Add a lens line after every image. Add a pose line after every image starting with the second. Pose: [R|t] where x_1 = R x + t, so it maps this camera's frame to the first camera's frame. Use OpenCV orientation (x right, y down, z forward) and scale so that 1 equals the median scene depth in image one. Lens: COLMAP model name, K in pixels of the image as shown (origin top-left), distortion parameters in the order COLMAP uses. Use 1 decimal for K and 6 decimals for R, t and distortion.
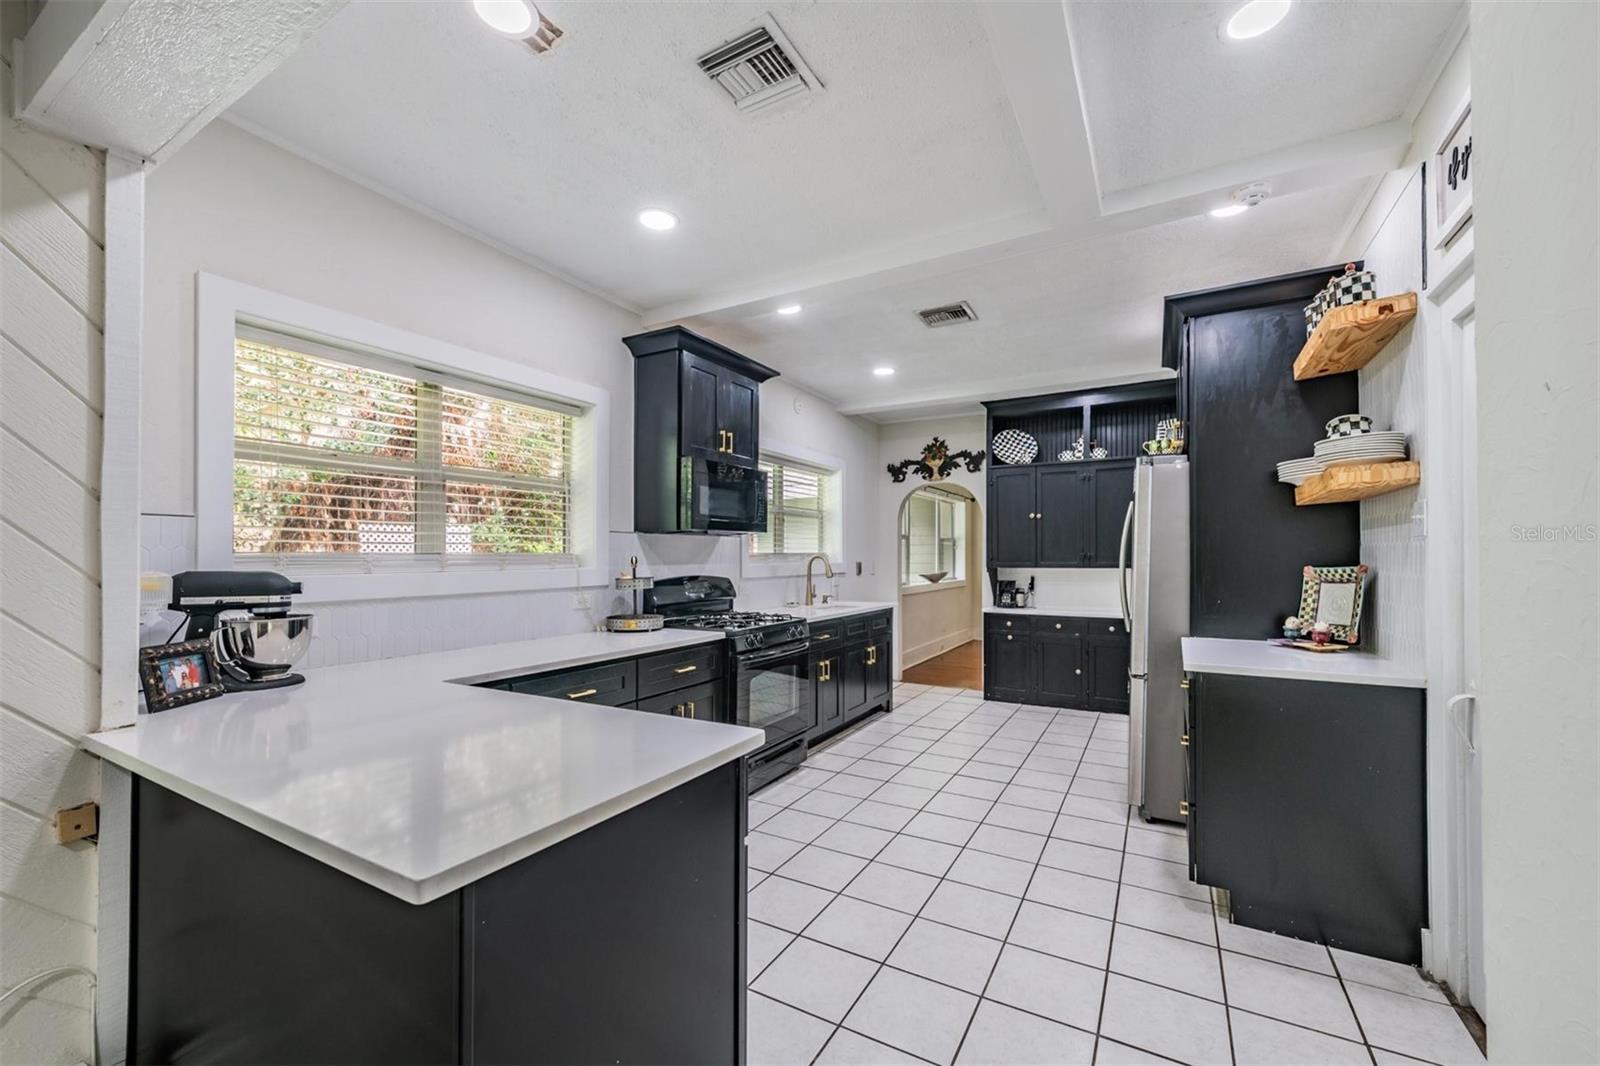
lens RADIAL K [[628.7, 0, 800.2], [0, 628.7, 556.3], [0, 0, 1]] dist [-0.000277, -0.000200]
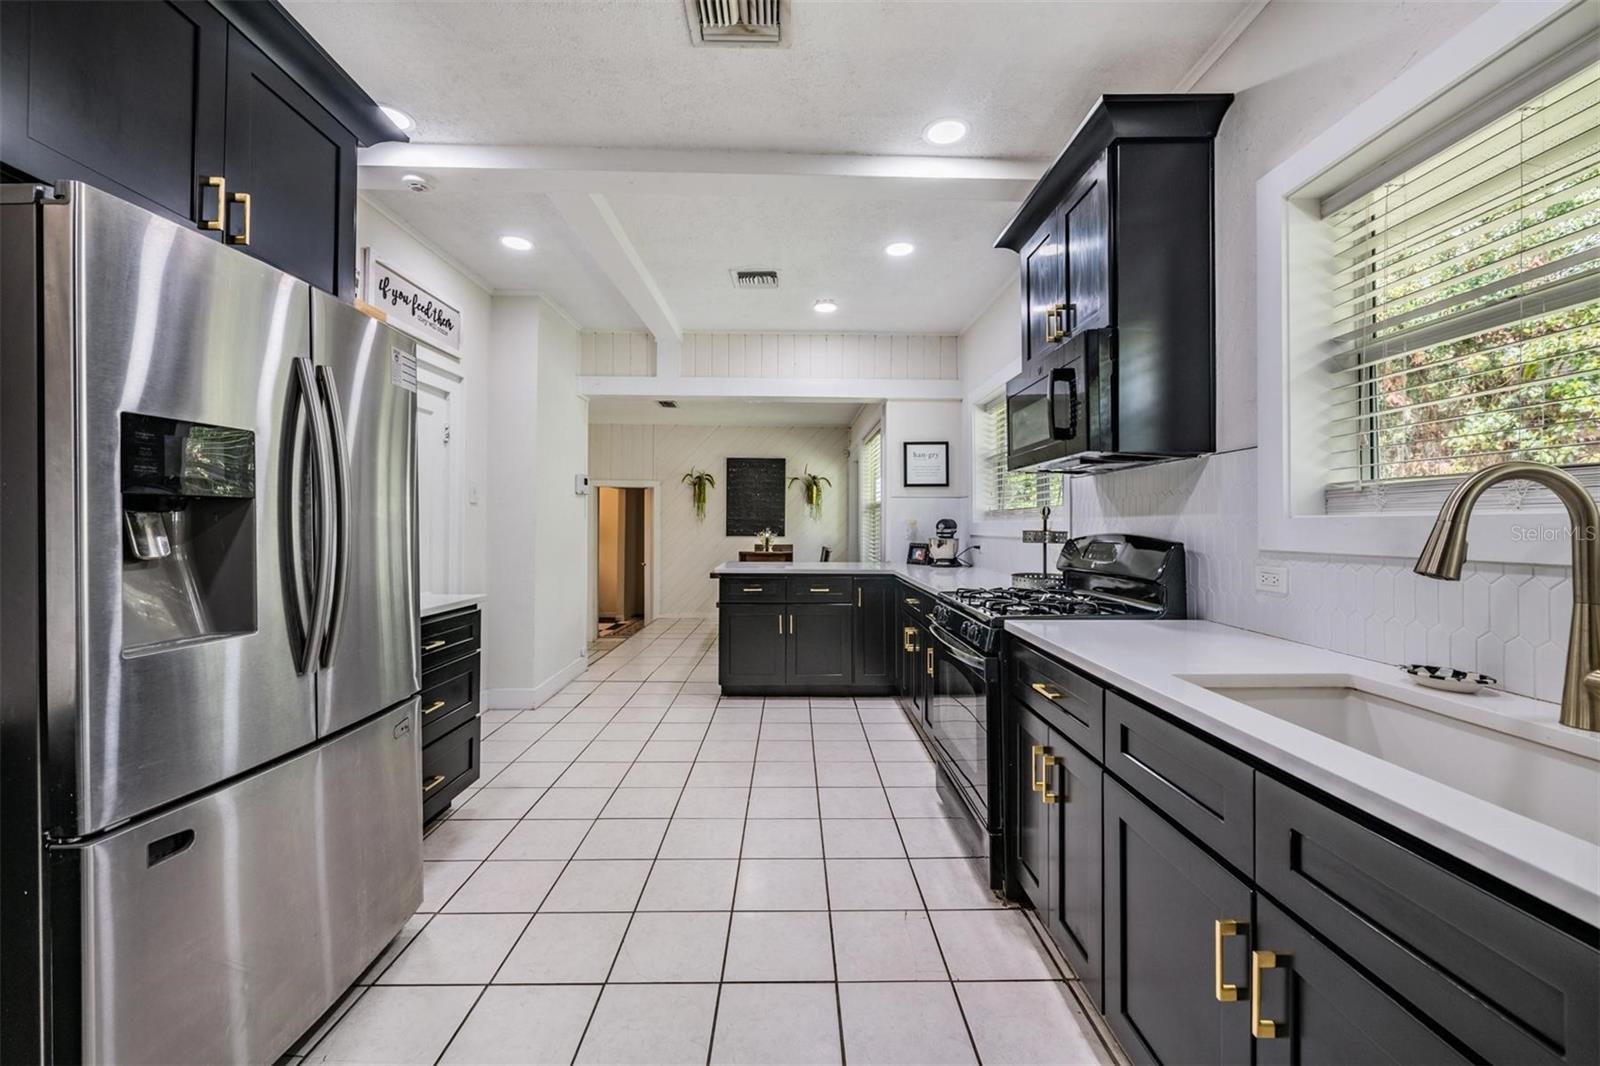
lens RADIAL K [[623.0, 0, 801.2], [0, 623.0, 516.1], [0, 0, 1]] dist [-0.001979, -0.000546]
pose [[-0.860382, -0.003655, -0.509636, 0.420971], [0.003974, 0.999896, -0.013881, 0.021174], [0.509634, -0.013969, -0.860278, 1.391897]]
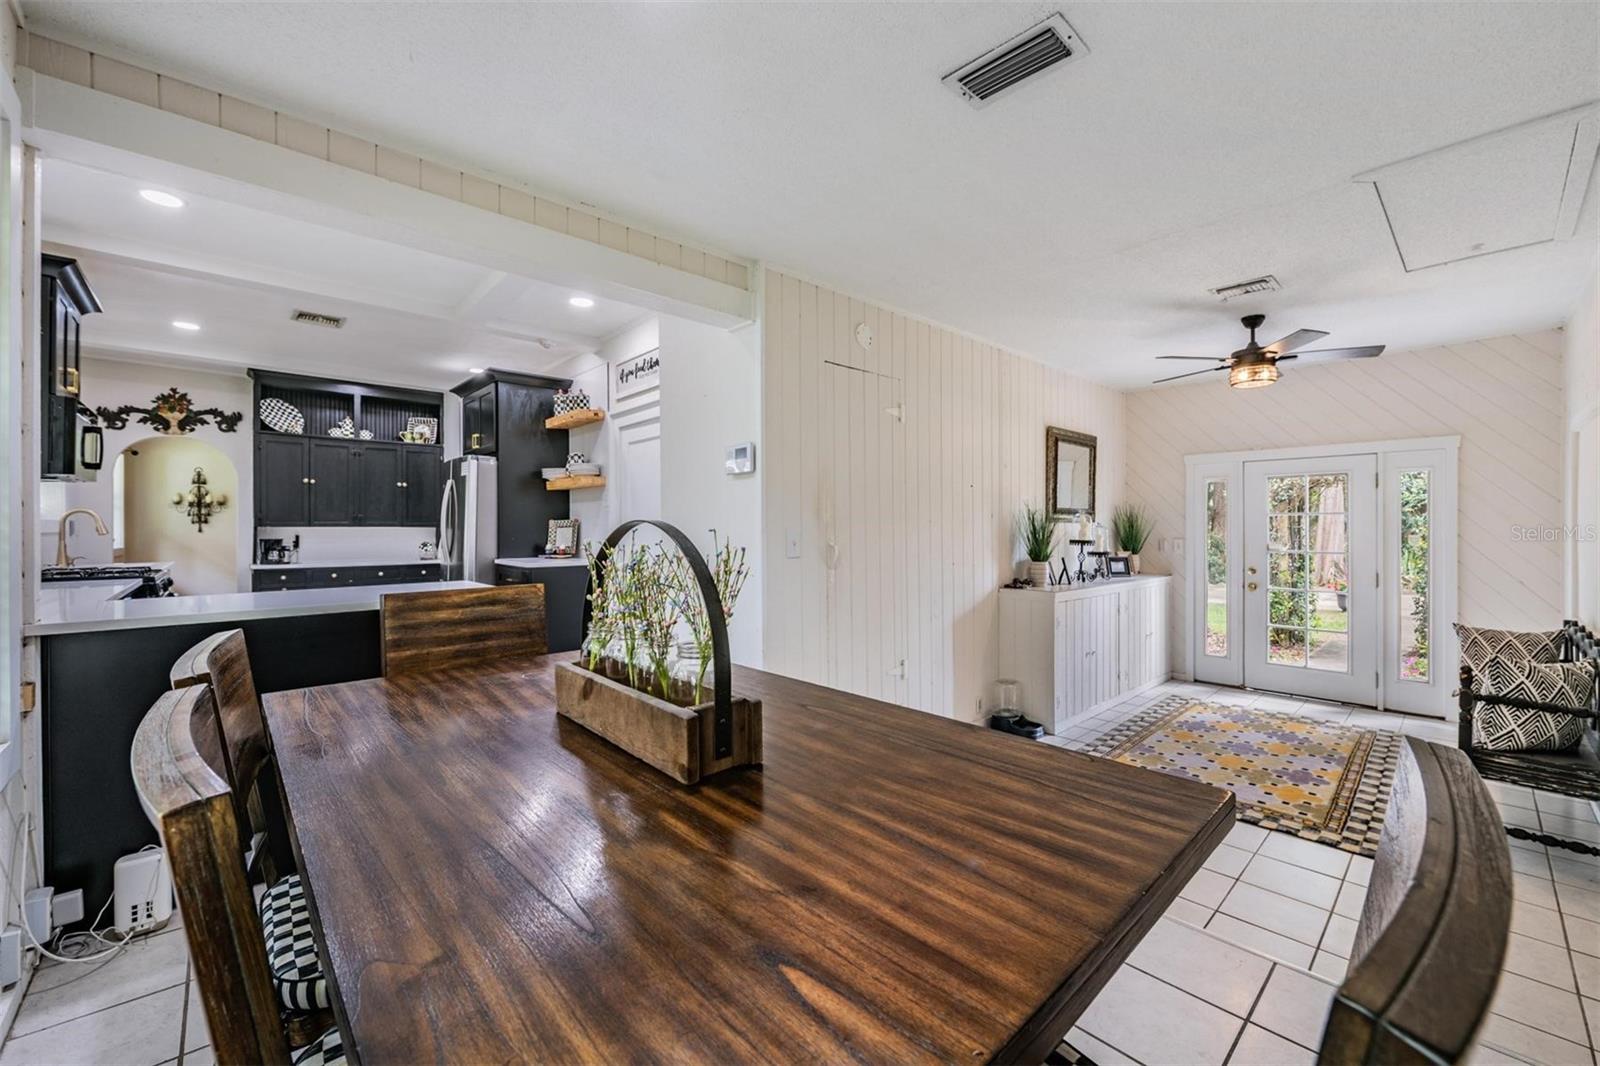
lens RADIAL K [[627.3, 0, 804.0], [0, 627.3, 527.2], [0, 0, 1]] dist [-0.022576, -0.000122]
pose [[0.297553, 0.005301, 0.954691, -0.633108], [-0.002140, 0.999986, -0.004886, 0.033998], [-0.954703, -0.000589, 0.297560, -0.279295]]
